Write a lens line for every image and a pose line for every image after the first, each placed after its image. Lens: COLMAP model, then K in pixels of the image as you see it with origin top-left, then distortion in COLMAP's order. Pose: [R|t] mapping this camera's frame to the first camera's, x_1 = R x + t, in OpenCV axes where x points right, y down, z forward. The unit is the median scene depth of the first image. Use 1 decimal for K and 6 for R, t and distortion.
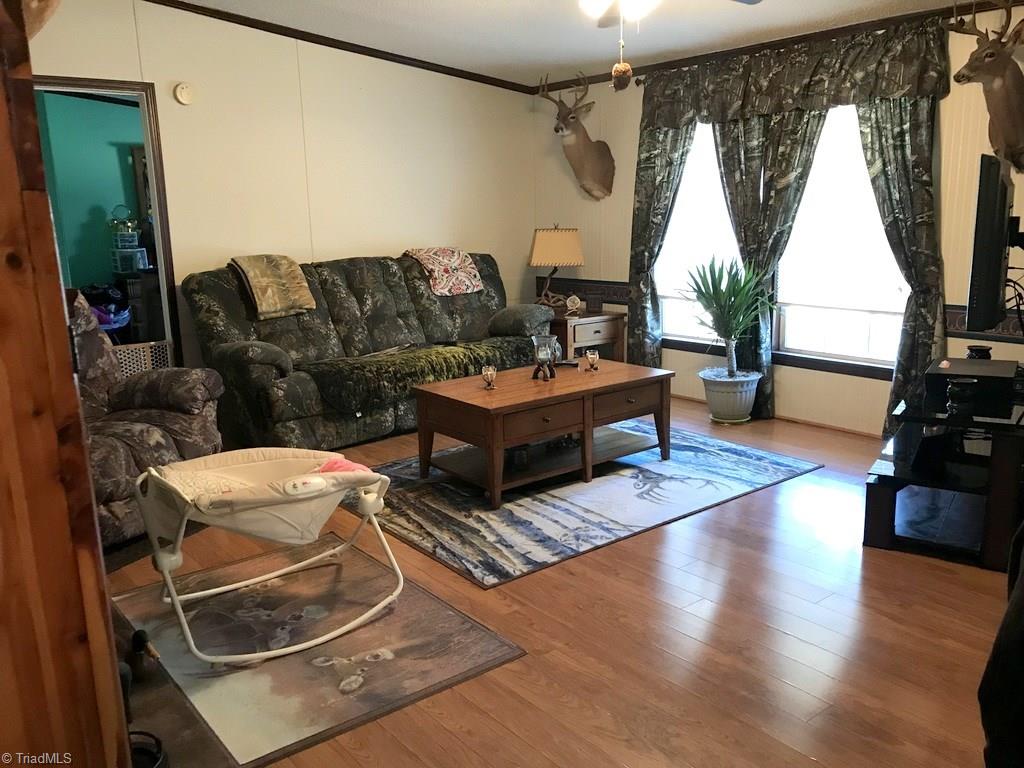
lens RADIAL K [[843.8, 0, 513.8], [0, 843.8, 382.3], [0, 0, 1]] dist [0.006589, 0.011889]
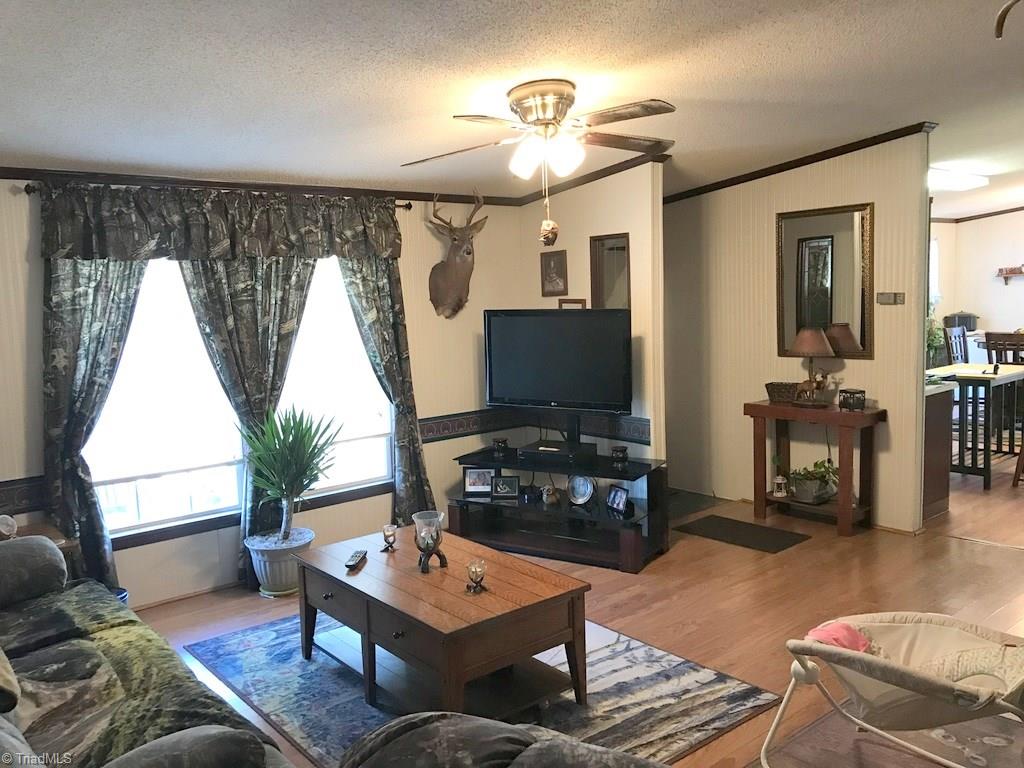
lens RADIAL K [[843.8, 0, 513.8], [0, 843.8, 382.3], [0, 0, 1]] dist [0.006589, 0.011889]
pose [[-0.032694, -0.091694, 0.995250, -0.938471], [0.226892, 0.969104, 0.096738, -0.297525], [-0.973371, 0.228977, -0.010880, 1.091899]]
